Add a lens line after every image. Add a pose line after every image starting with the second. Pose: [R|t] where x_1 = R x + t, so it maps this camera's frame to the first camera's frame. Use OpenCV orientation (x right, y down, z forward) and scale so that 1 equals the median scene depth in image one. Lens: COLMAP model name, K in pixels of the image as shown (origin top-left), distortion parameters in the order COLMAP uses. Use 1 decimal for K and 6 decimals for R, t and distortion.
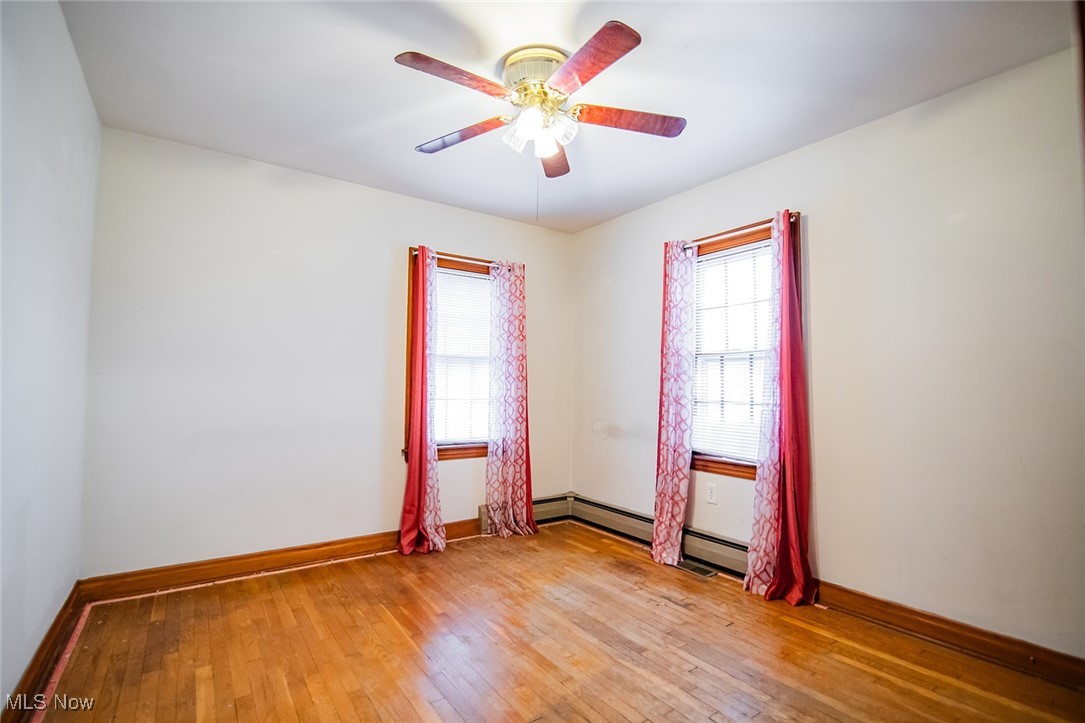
lens RADIAL K [[503.0, 0, 542.7], [0, 503.0, 367.0], [0, 0, 1]] dist [-0.021180, 0.001175]
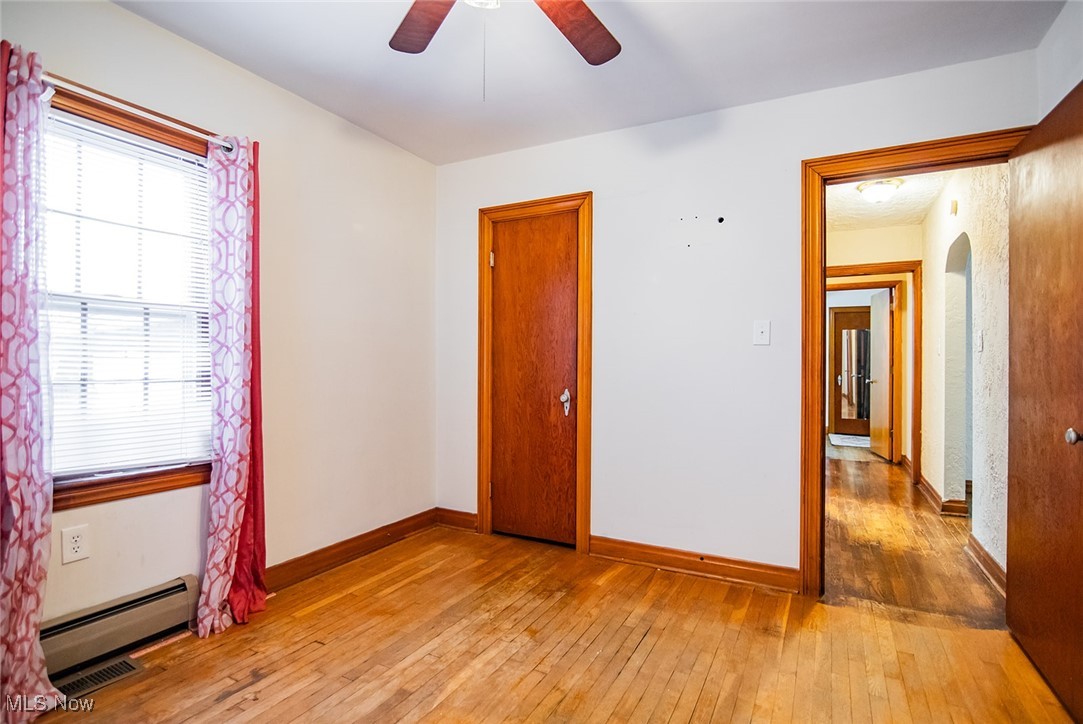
lens RADIAL K [[502.1, 0, 541.7], [0, 502.1, 367.5], [0, 0, 1]] dist [-0.021180, 0.001175]
pose [[-0.444290, 0.001424, 0.895882, -0.515382], [-0.040164, 0.998962, -0.021506, 0.058597], [-0.894982, -0.045537, -0.443772, 1.021414]]
